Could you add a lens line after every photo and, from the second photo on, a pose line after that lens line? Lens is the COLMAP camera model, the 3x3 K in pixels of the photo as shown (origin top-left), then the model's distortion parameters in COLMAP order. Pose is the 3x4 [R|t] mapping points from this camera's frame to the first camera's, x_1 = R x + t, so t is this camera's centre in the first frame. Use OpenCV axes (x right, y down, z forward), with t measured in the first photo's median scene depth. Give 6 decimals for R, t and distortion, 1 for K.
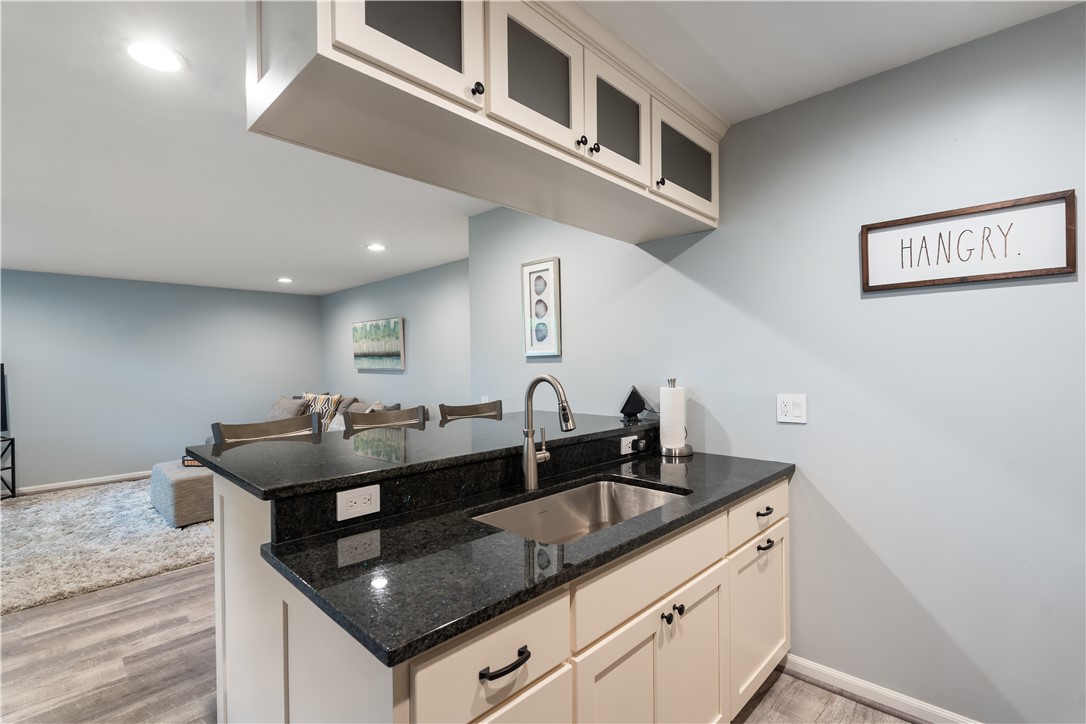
lens RADIAL K [[490.8, 0, 542.5], [0, 490.8, 360.7], [0, 0, 1]] dist [-0.002536, 0.000277]
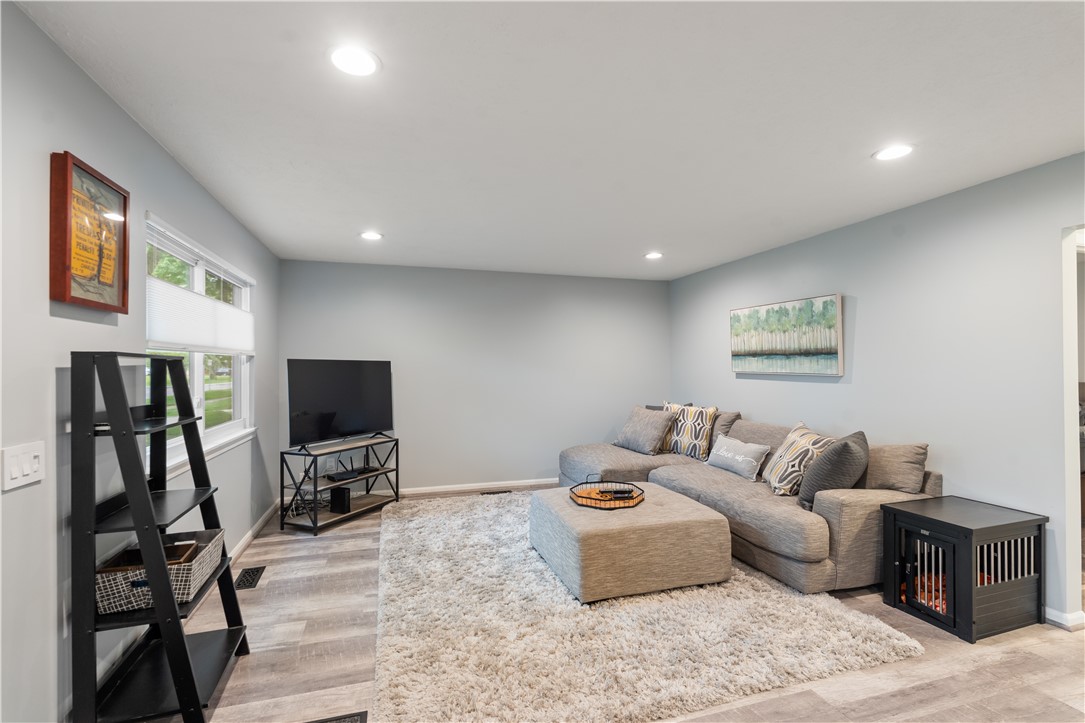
lens RADIAL K [[490.3, 0, 543.9], [0, 490.3, 363.5], [0, 0, 1]] dist [-0.002536, 0.000277]
pose [[0.875591, 0.008390, -0.482980, -0.310362], [-0.009471, 0.999955, 0.000200, 0.006097], [0.482960, 0.004399, 0.875632, 0.250336]]
